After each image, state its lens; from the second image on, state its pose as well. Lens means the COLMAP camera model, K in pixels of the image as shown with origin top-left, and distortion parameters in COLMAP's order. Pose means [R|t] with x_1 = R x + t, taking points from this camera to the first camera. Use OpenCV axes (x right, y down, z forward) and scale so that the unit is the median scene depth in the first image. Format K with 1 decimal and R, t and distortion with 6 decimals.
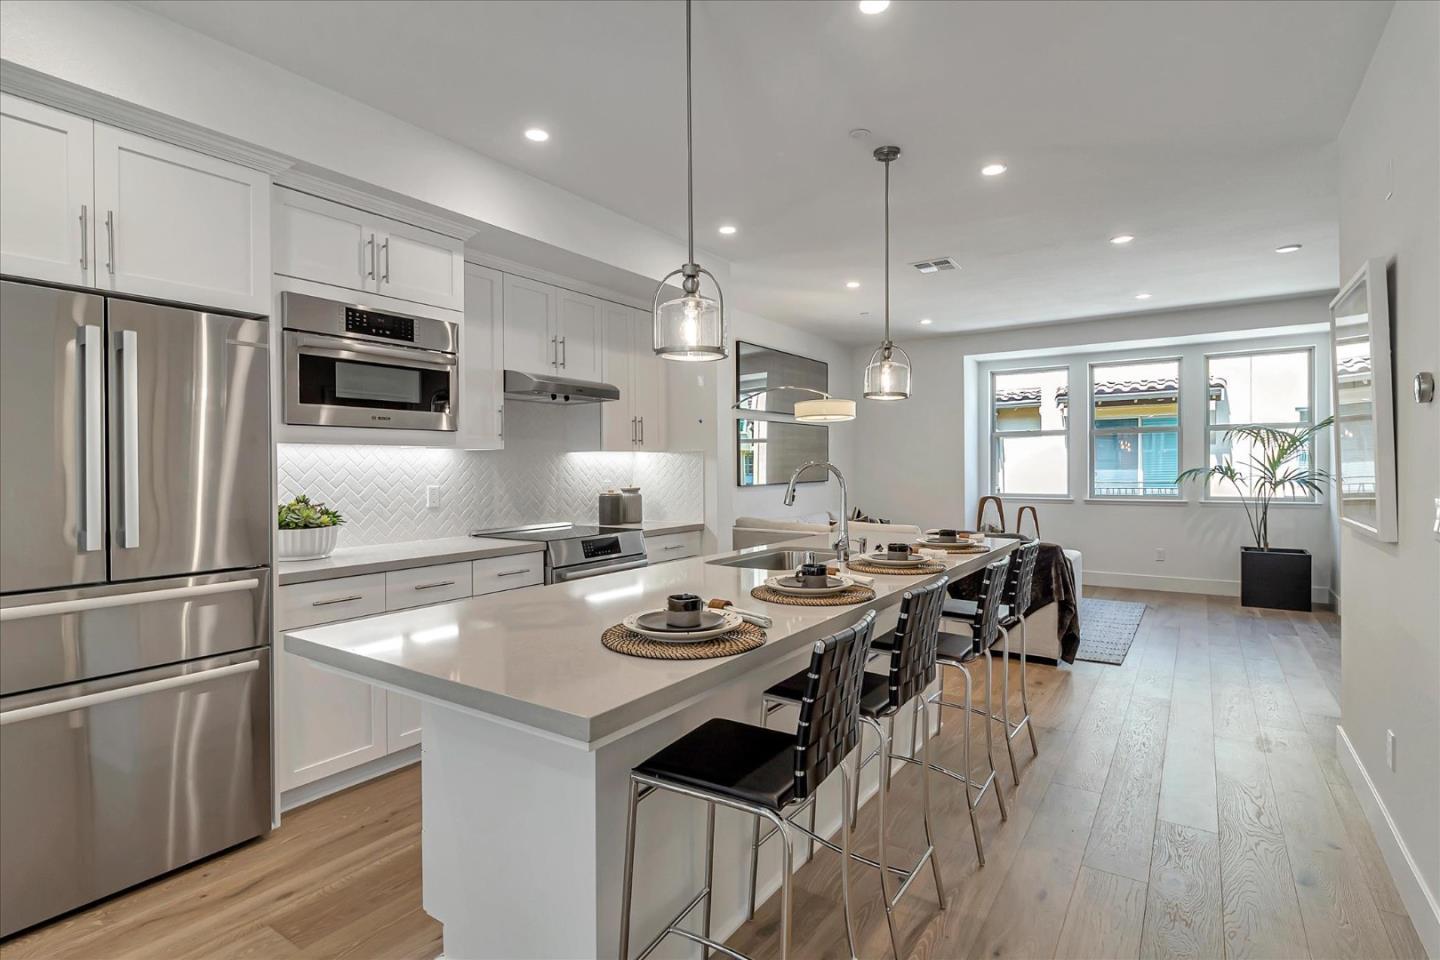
lens RADIAL K [[685.4, 0, 731.4], [0, 685.4, 481.6], [0, 0, 1]] dist [0.000934, 0.001016]
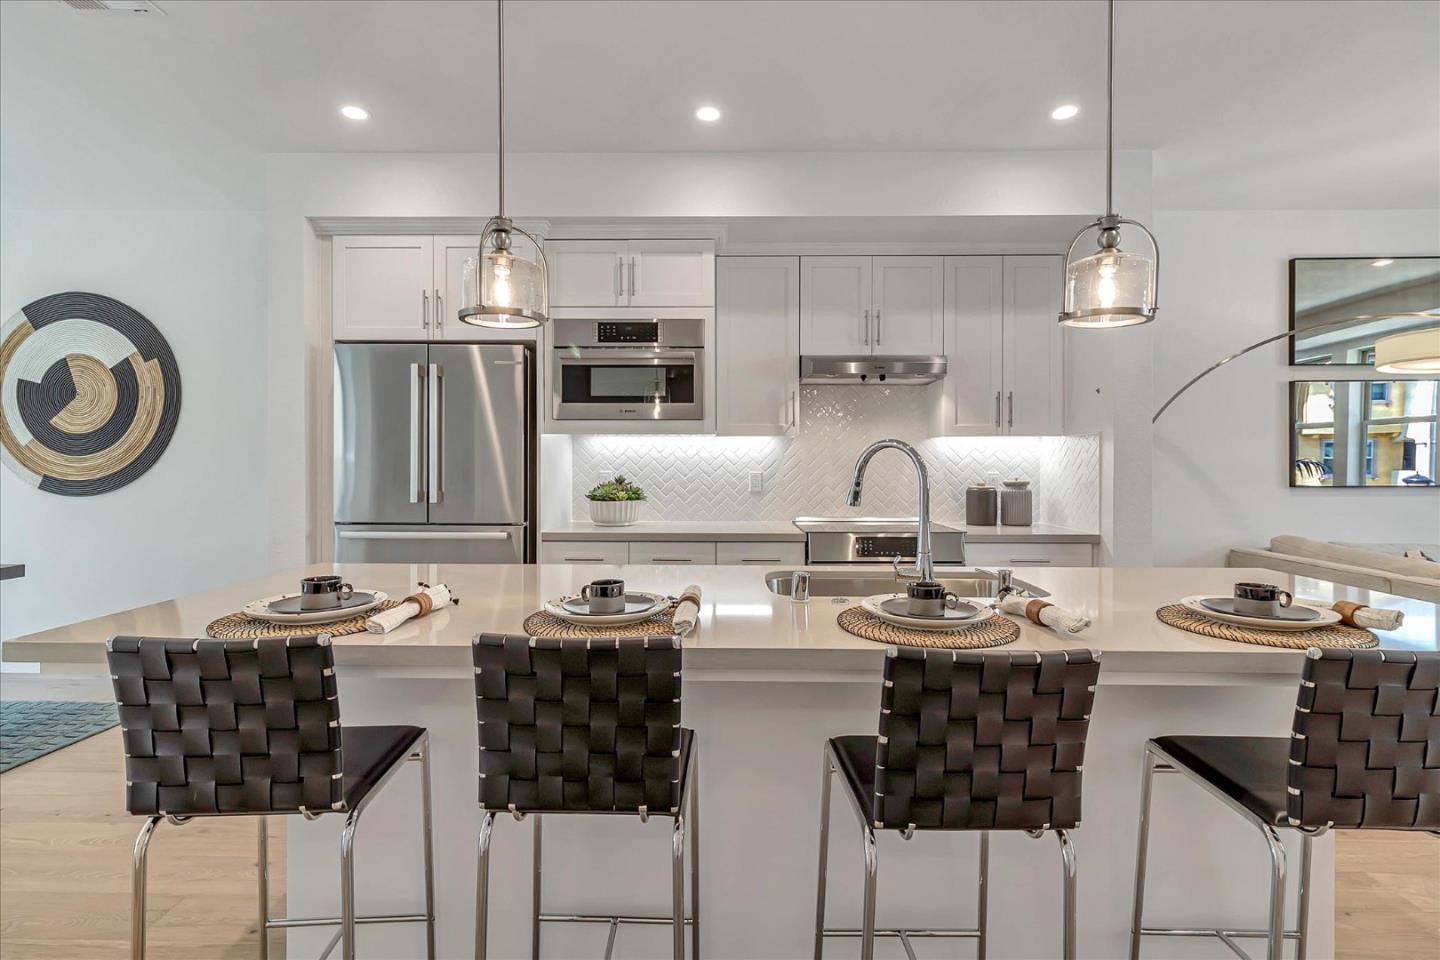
lens RADIAL K [[685.4, 0, 727.1], [0, 685.4, 470.3], [0, 0, 1]] dist [0.000934, 0.001016]
pose [[0.559434, 0.015540, -0.828729, 0.505486], [-0.023024, 0.999730, 0.003203, 0.001662], [0.828555, 0.017289, 0.559641, 0.432530]]
